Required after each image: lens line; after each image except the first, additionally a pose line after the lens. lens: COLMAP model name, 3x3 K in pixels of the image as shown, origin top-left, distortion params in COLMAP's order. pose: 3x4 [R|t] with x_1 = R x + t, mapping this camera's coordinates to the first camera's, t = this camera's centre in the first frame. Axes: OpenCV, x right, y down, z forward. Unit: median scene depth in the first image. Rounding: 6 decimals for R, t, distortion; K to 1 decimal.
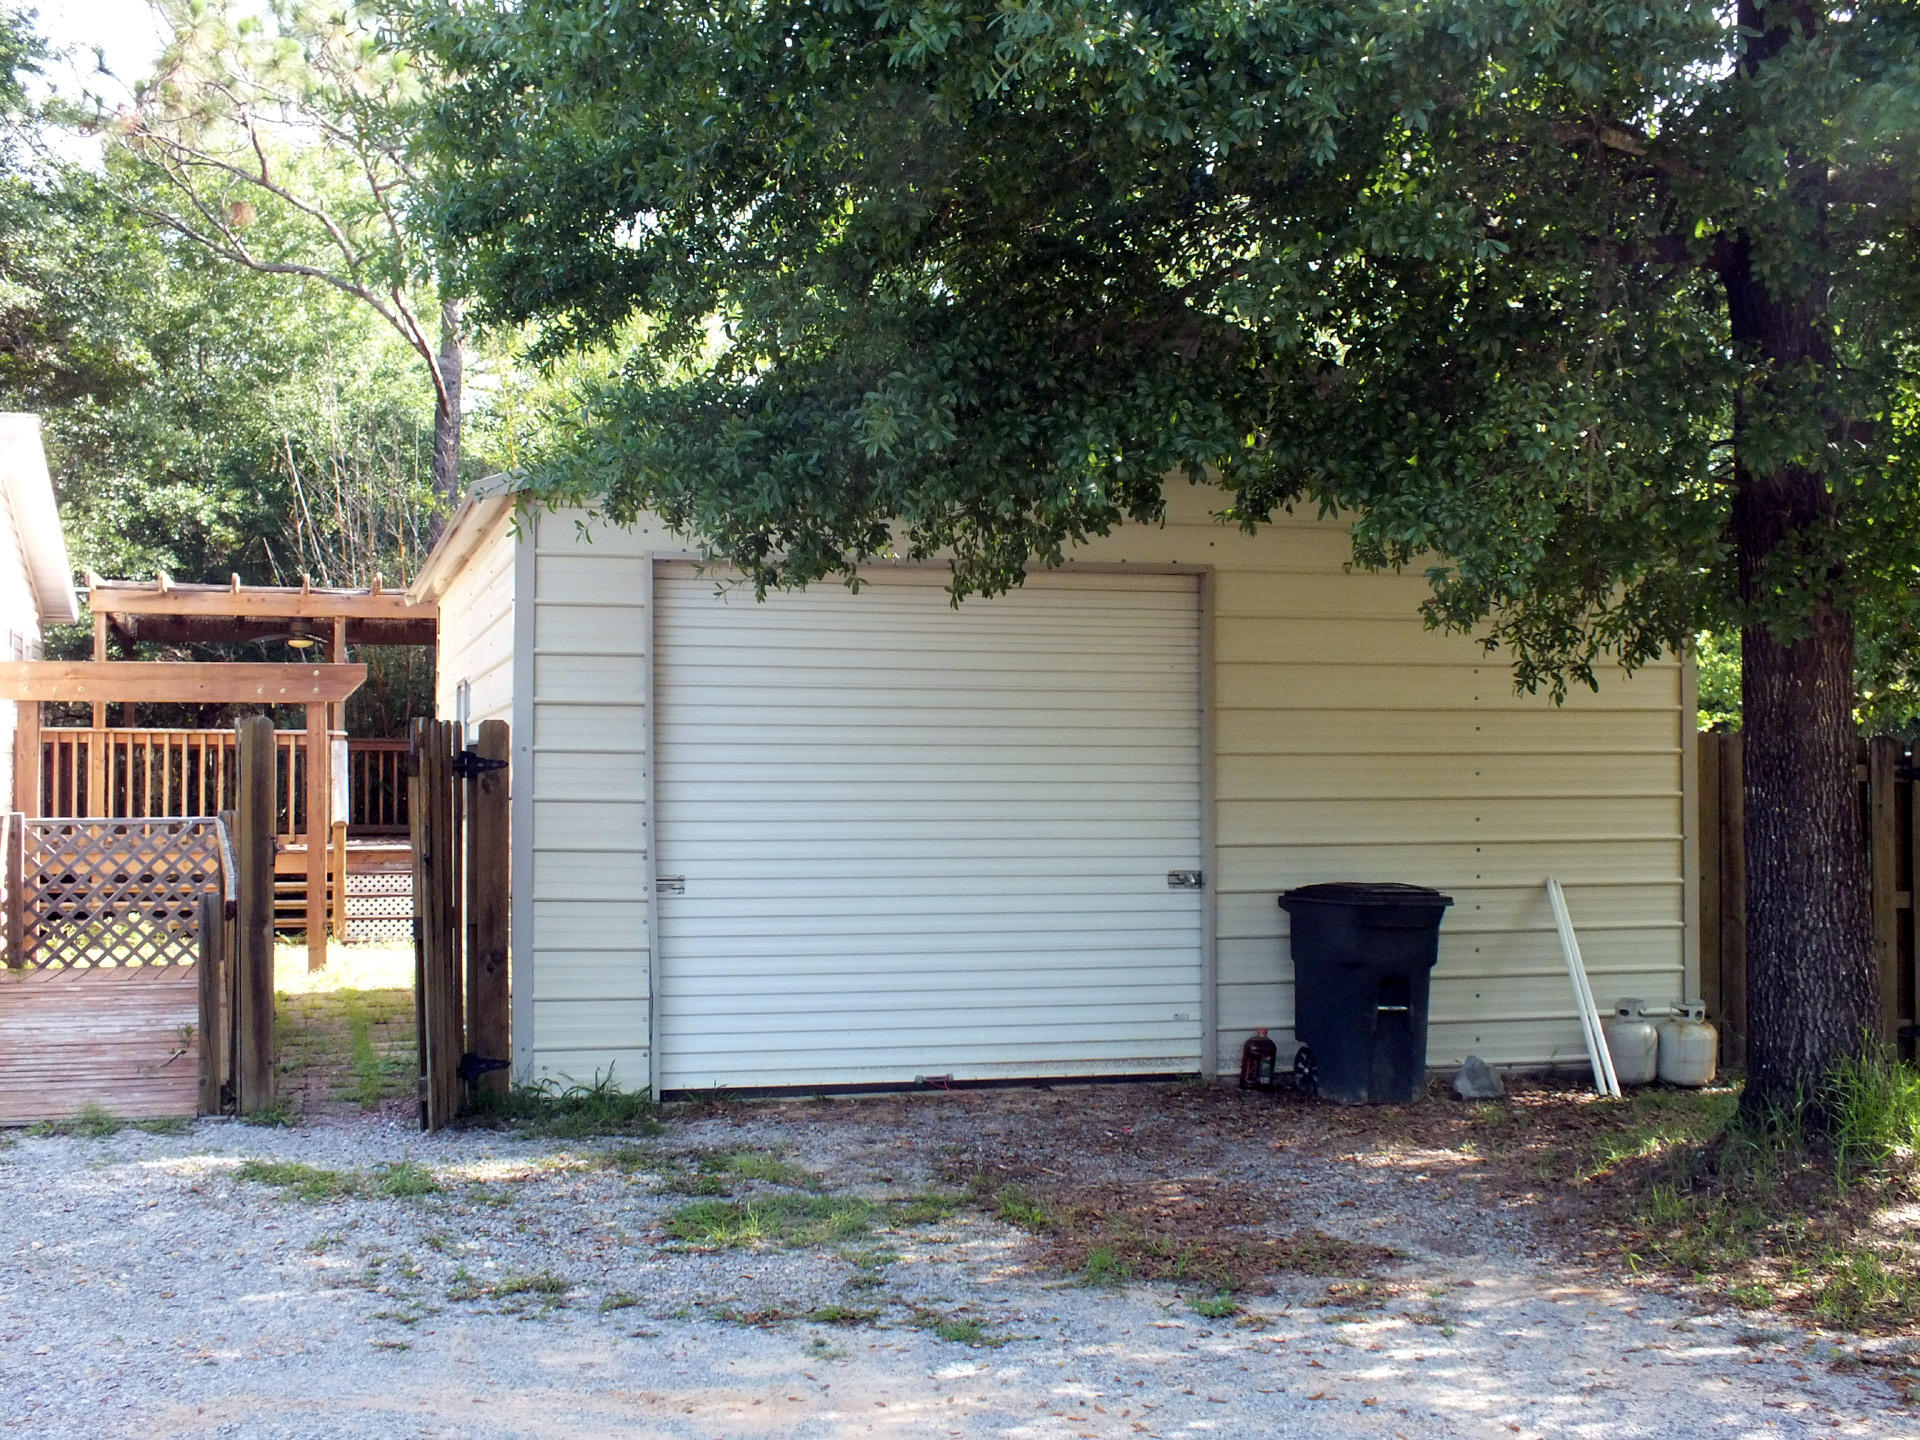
lens RADIAL K [[2275.3, 0, 960.0], [0, 2275.3, 720.0], [0, 0, 1]] dist [0.004798, 0.013346]
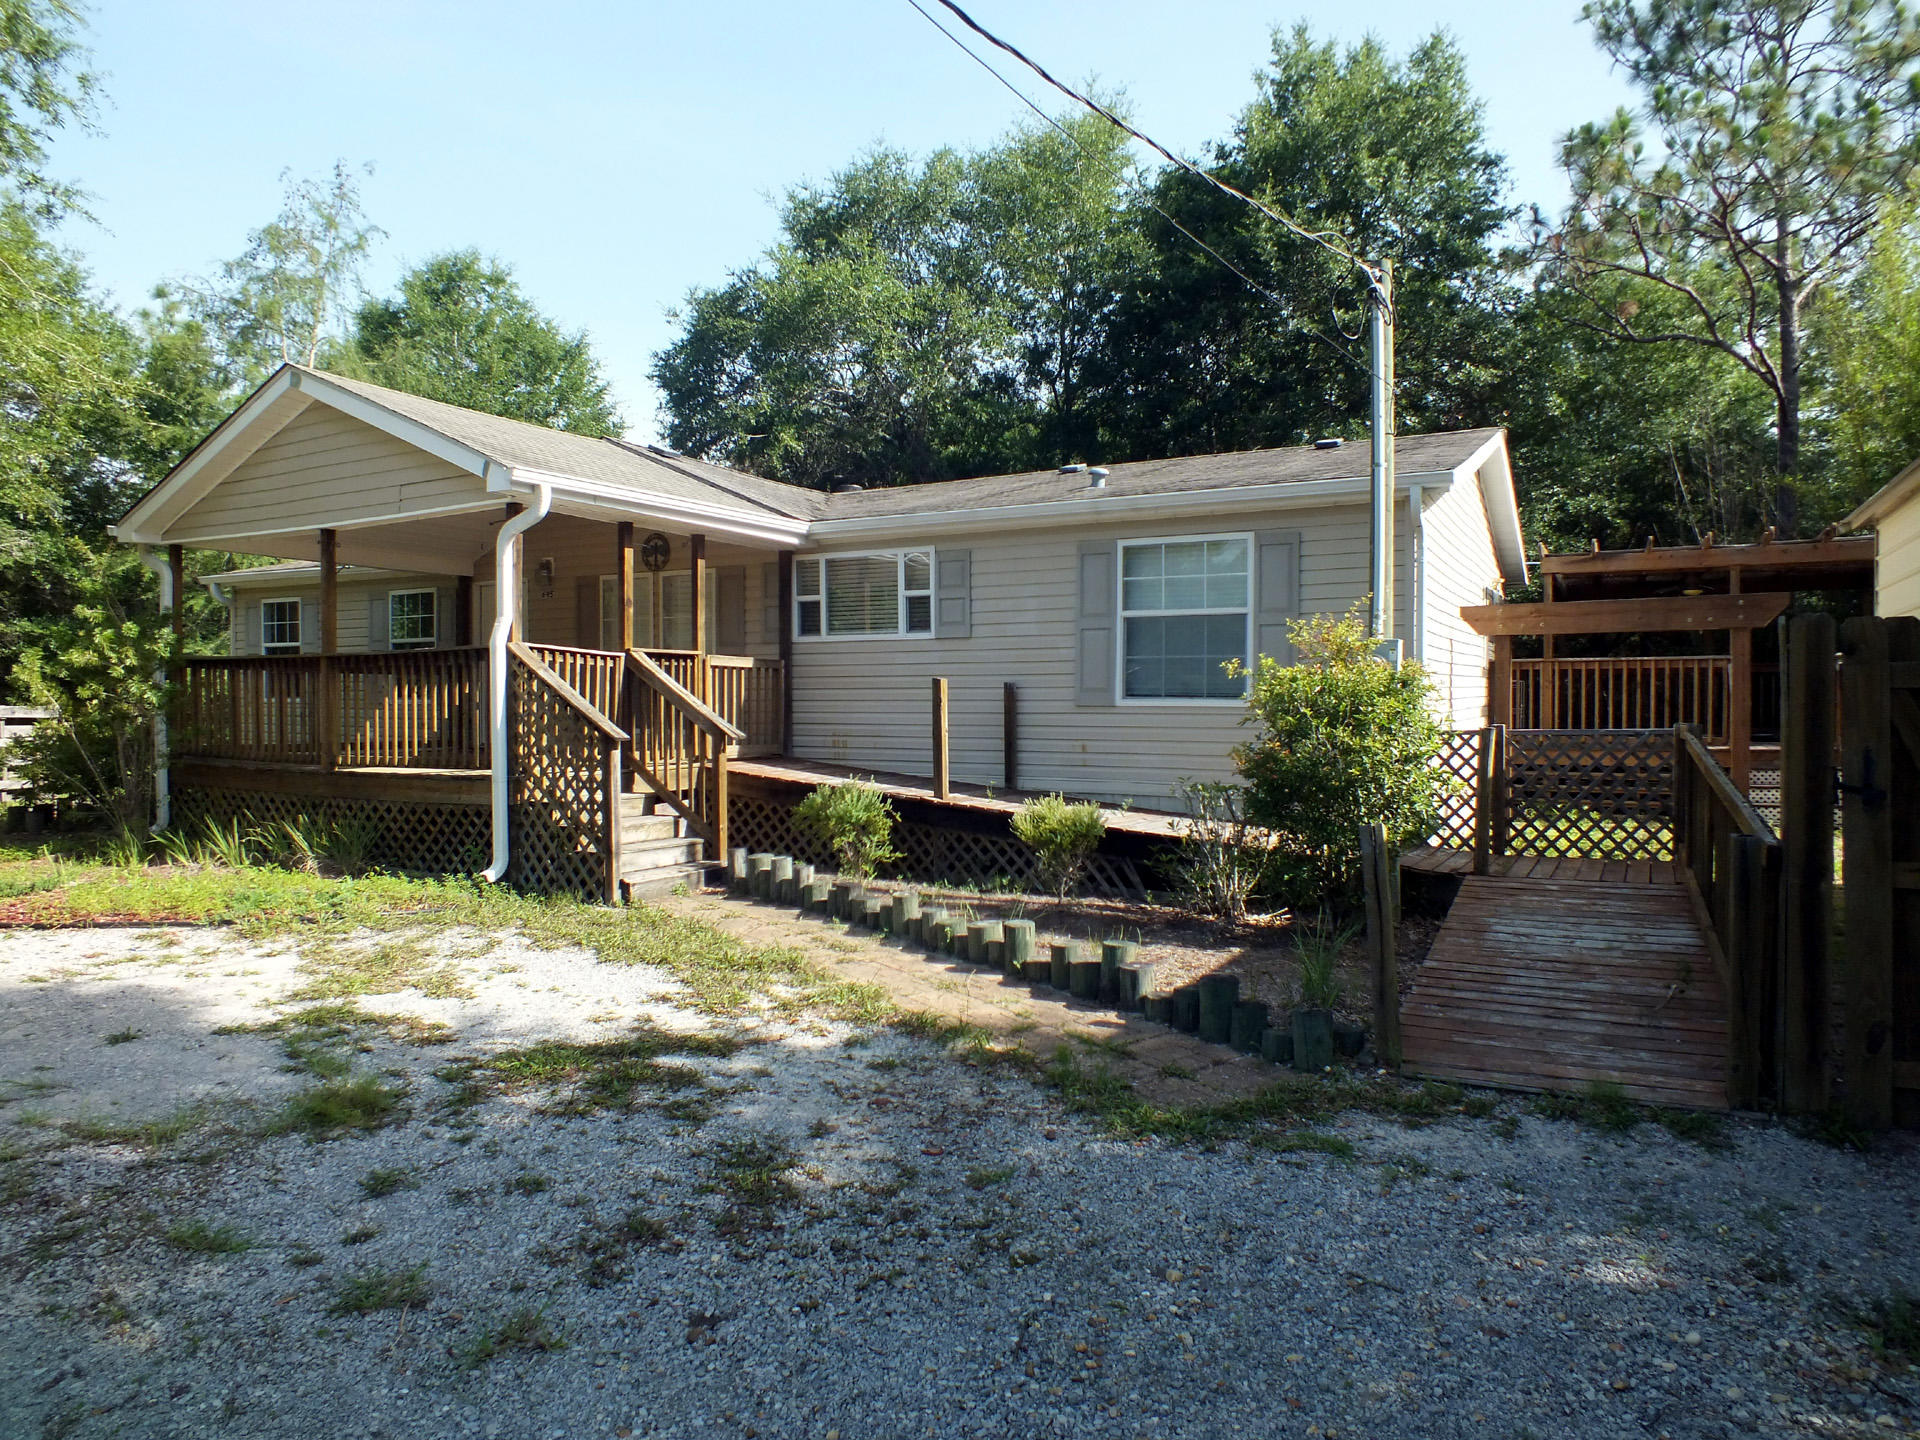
lens RADIAL K [[1254.0, 0, 960.0], [0, 1254.0, 720.0], [0, 0, 1]] dist [-0.040063, -0.001823]
pose [[0.706409, 0.011053, -0.707717, -0.090381], [0.025751, 0.998815, 0.041302, 0.001522], [0.707335, -0.047400, 0.705287, 0.202913]]
